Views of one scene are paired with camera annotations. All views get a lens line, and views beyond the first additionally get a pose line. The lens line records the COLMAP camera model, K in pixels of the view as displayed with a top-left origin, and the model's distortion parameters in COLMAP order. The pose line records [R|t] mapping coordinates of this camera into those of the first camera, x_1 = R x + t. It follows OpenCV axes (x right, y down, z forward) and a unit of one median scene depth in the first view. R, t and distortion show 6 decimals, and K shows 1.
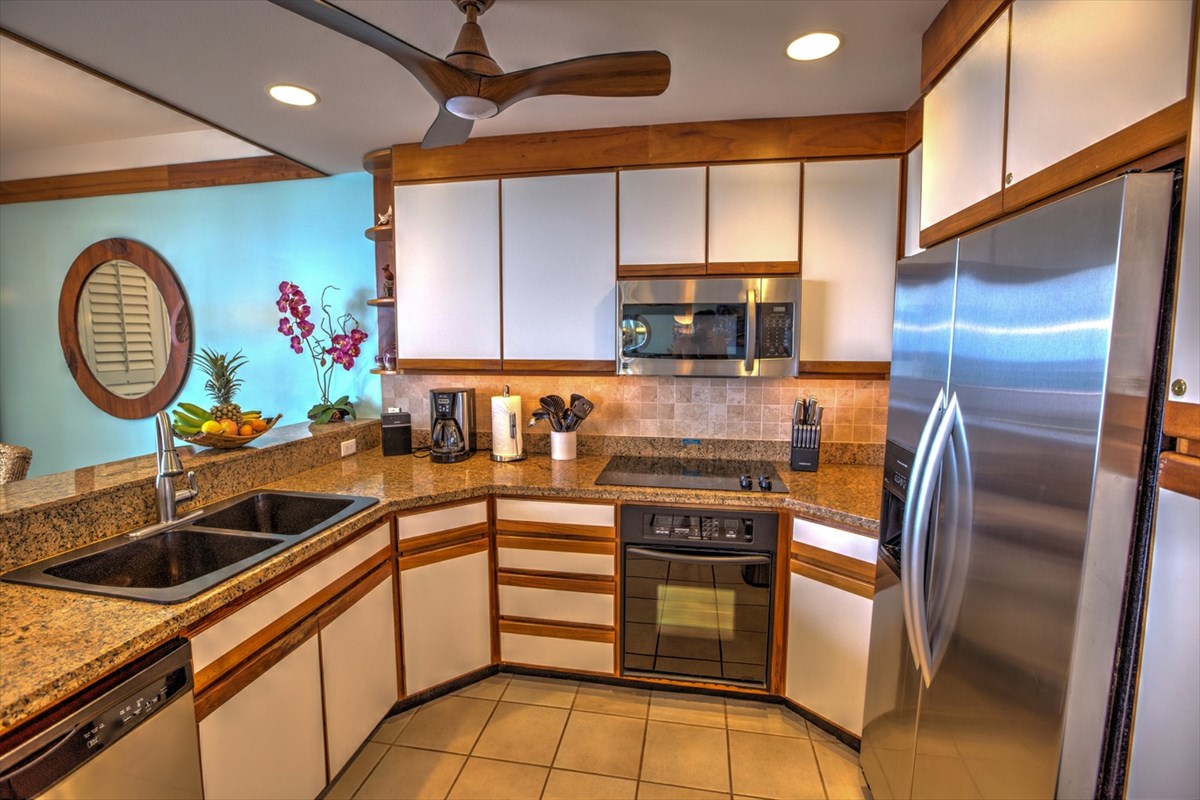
lens RADIAL K [[550.6, 0, 600.0], [0, 550.6, 400.0], [0, 0, 1]] dist [-0.058941, -0.000002]
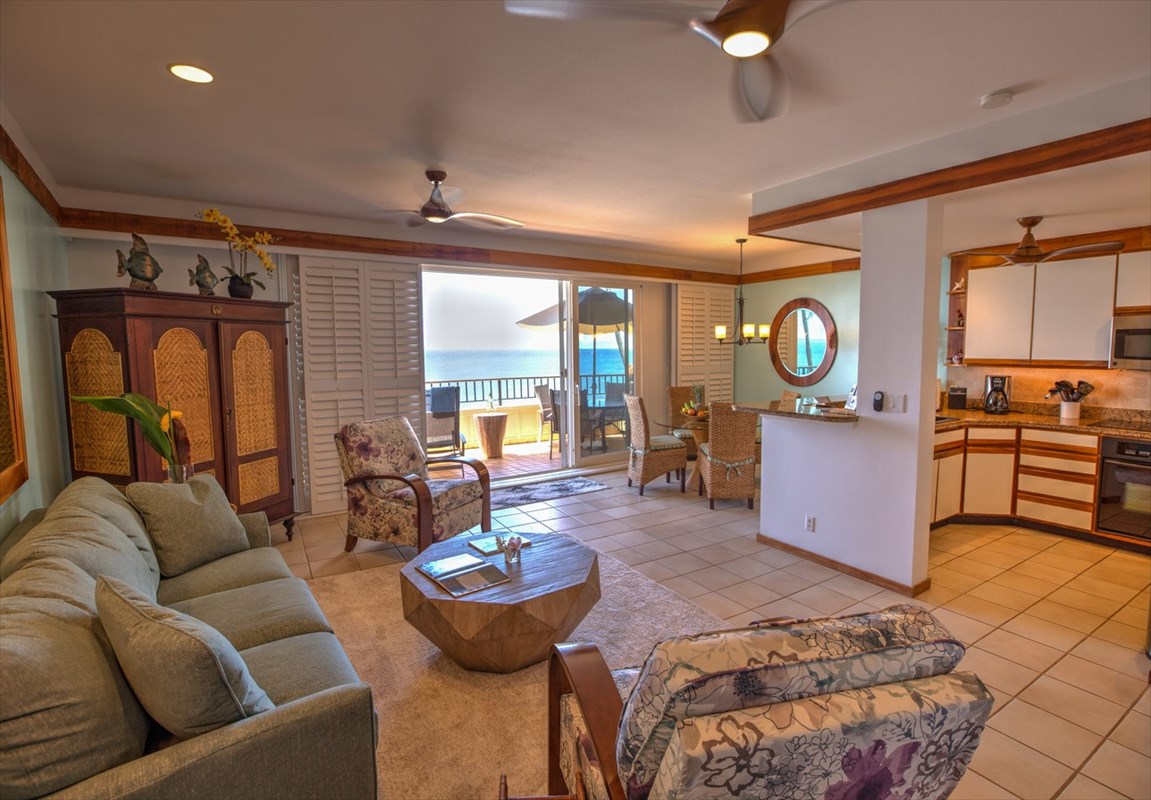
lens RADIAL K [[593.5, 0, 575.5], [0, 593.5, 400.0], [0, 0, 1]] dist [-0.013984, 0.001017]
pose [[0.686835, 0.061313, -0.724223, 0.211515], [-0.074321, 0.997137, 0.013935, 0.147669], [0.723004, 0.044254, 0.689425, -1.456832]]
